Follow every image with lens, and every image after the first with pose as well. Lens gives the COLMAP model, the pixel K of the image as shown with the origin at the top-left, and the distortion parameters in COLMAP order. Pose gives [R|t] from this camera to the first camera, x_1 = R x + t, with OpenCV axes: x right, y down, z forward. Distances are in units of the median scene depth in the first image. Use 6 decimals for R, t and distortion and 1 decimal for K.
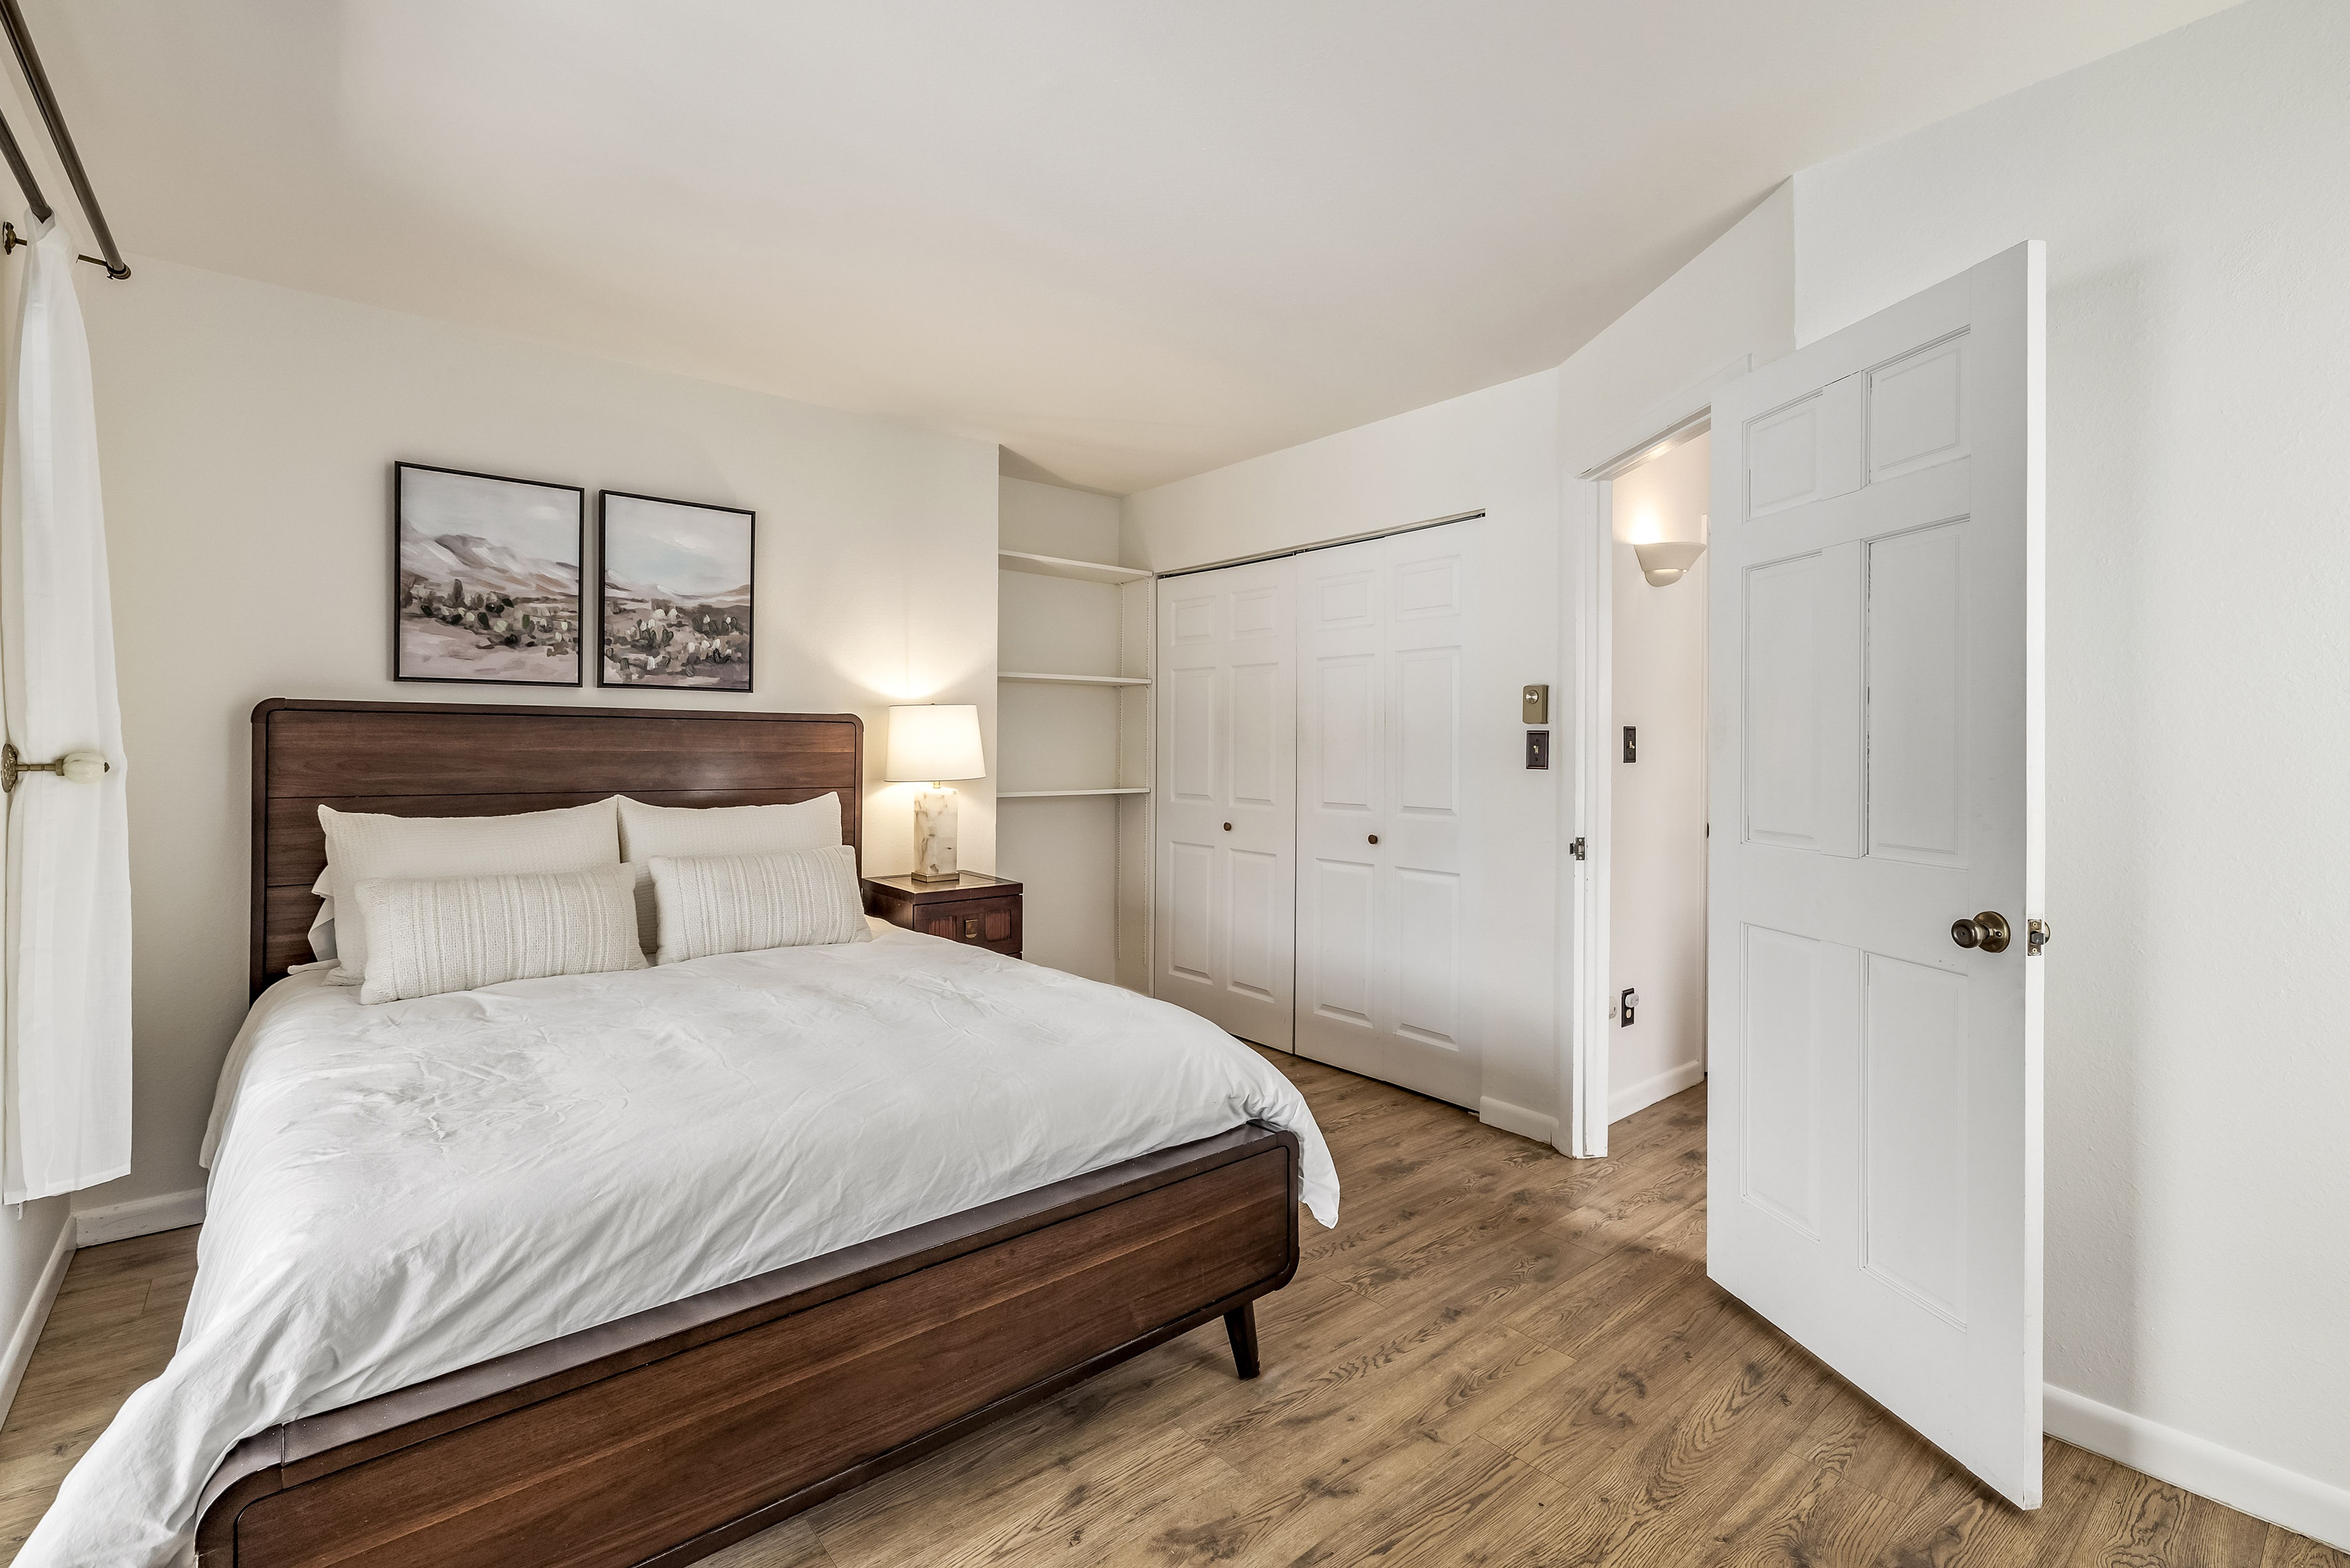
lens RADIAL K [[1029.6, 0, 1172.4], [0, 1029.6, 750.0], [0, 0, 1]] dist [-0.003524, -0.000254]
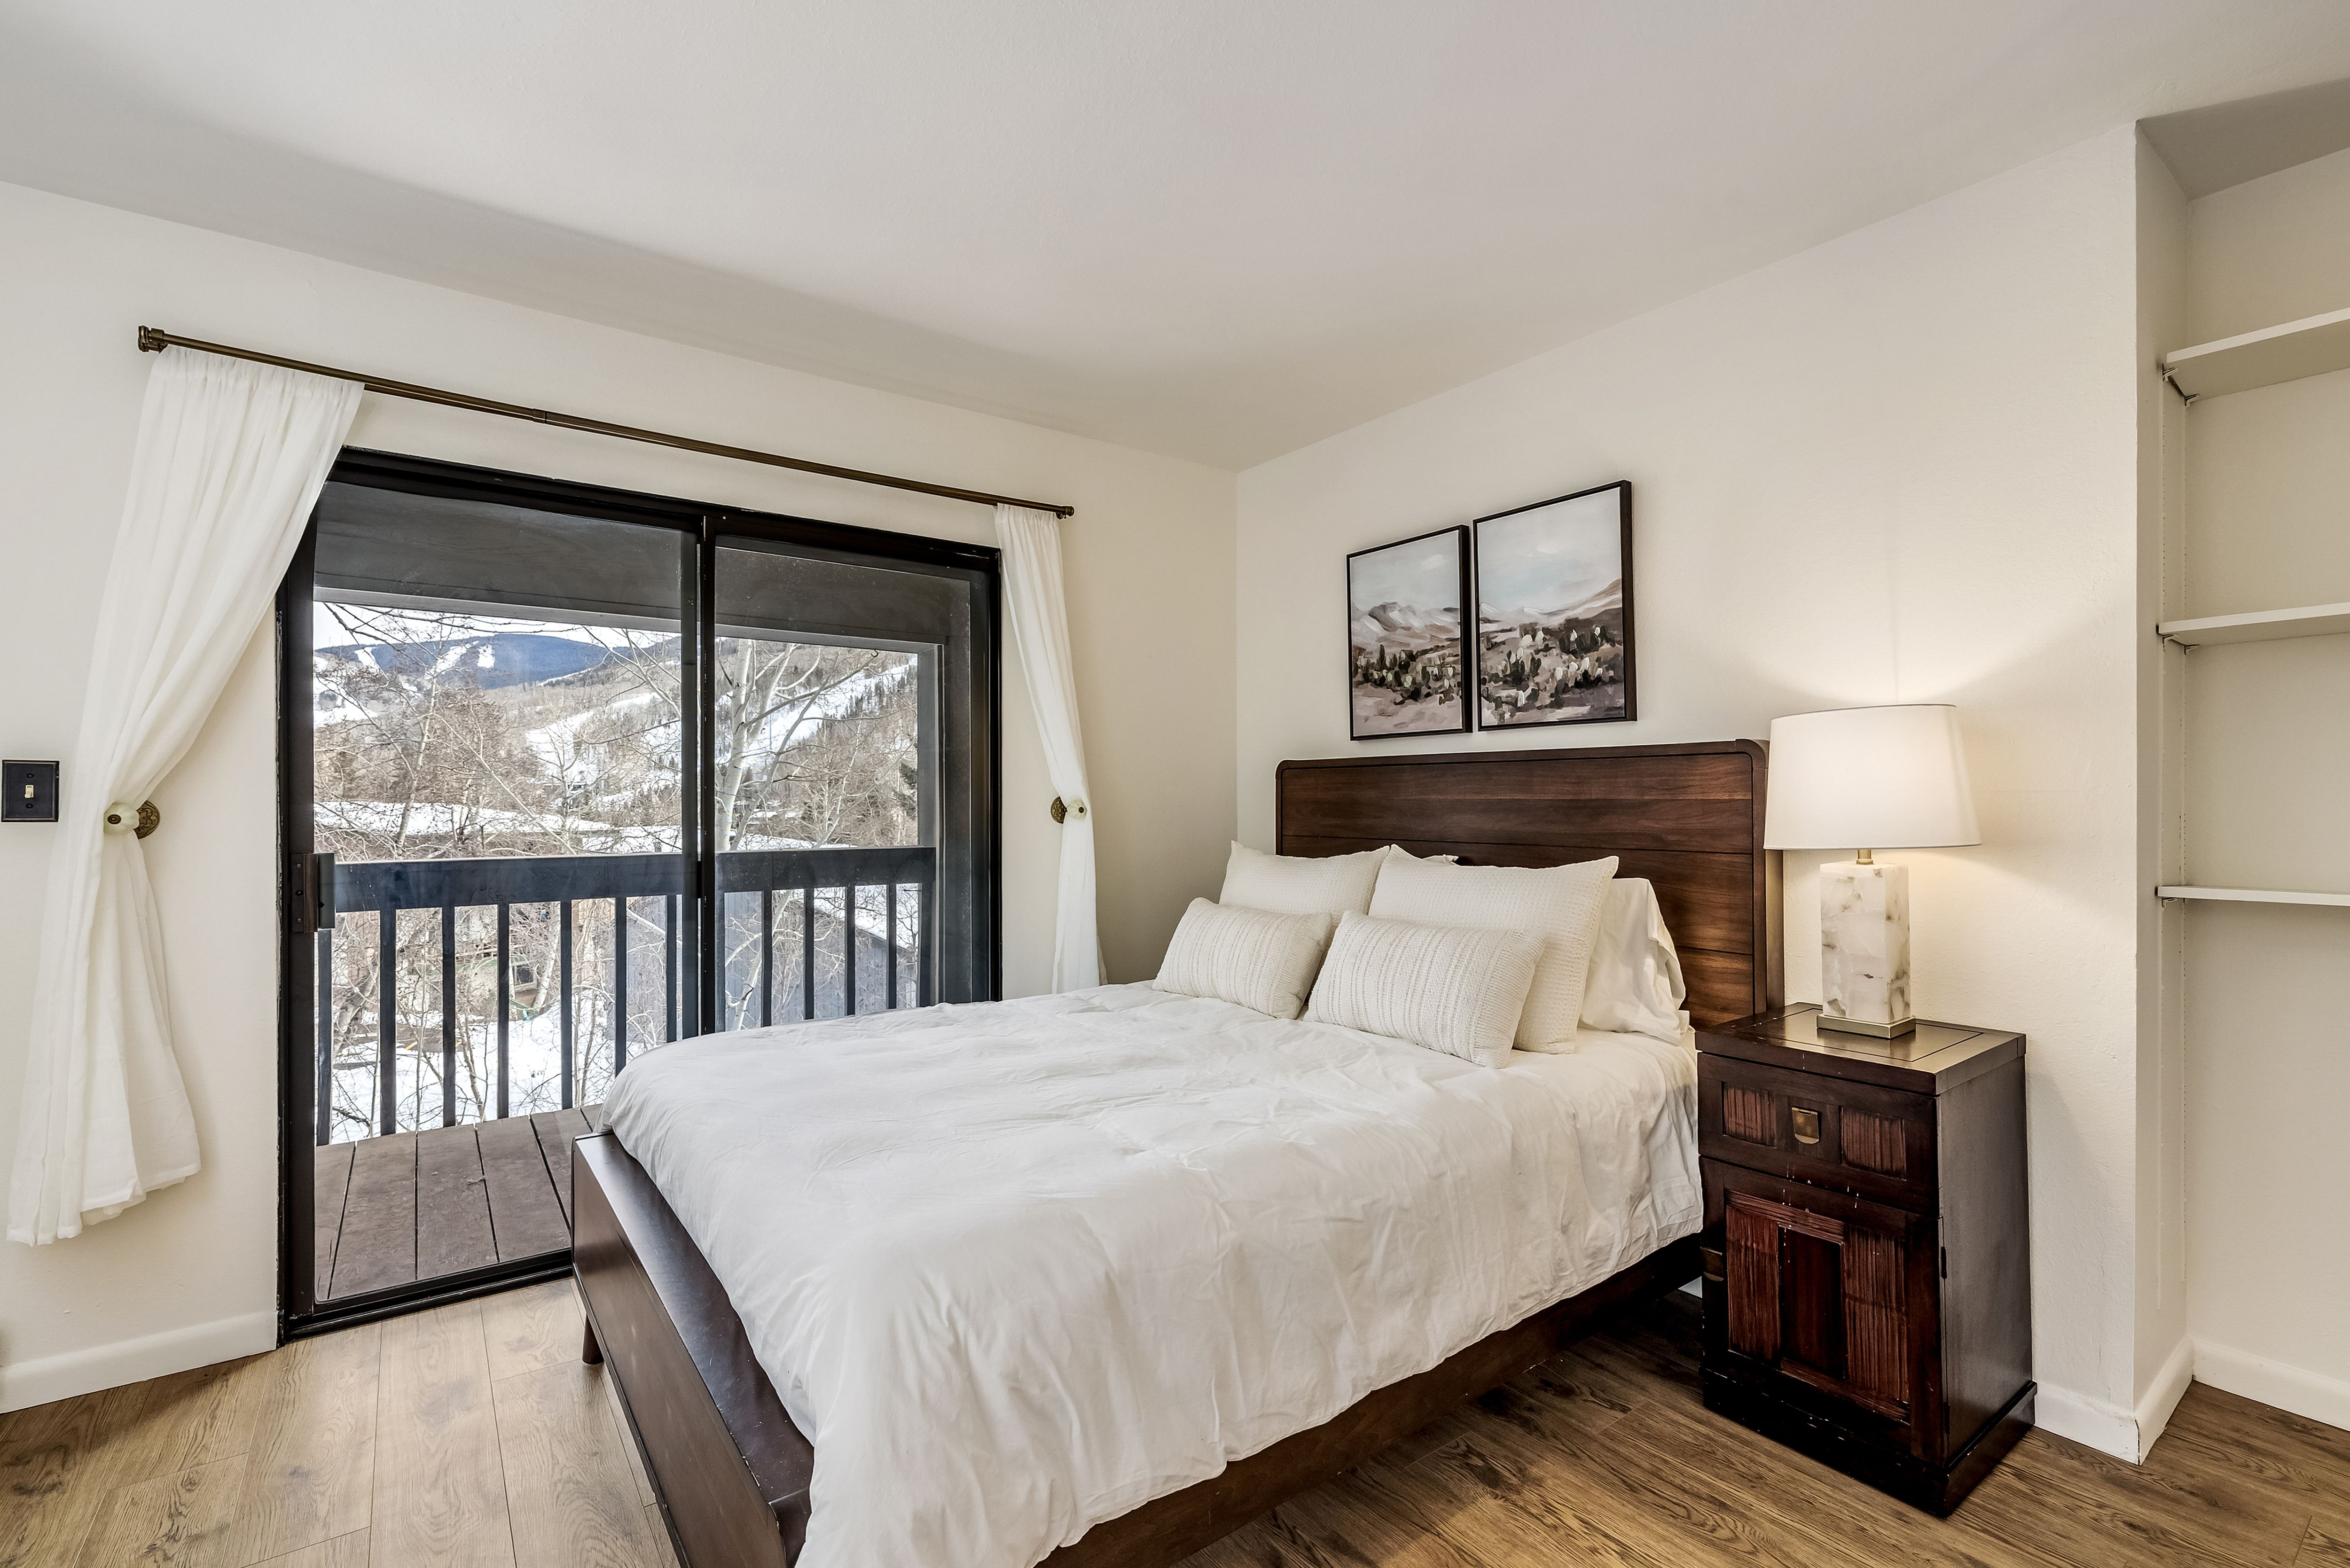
lens RADIAL K [[1029.5, 0, 1165.8], [0, 1029.5, 798.8], [0, 0, 1]] dist [-0.003524, -0.000254]
pose [[-0.049733, -0.007021, -0.998738, 0.388884], [-0.000394, 0.999975, -0.007010, 0.007460], [0.998762, 0.000045, -0.049735, 0.756834]]
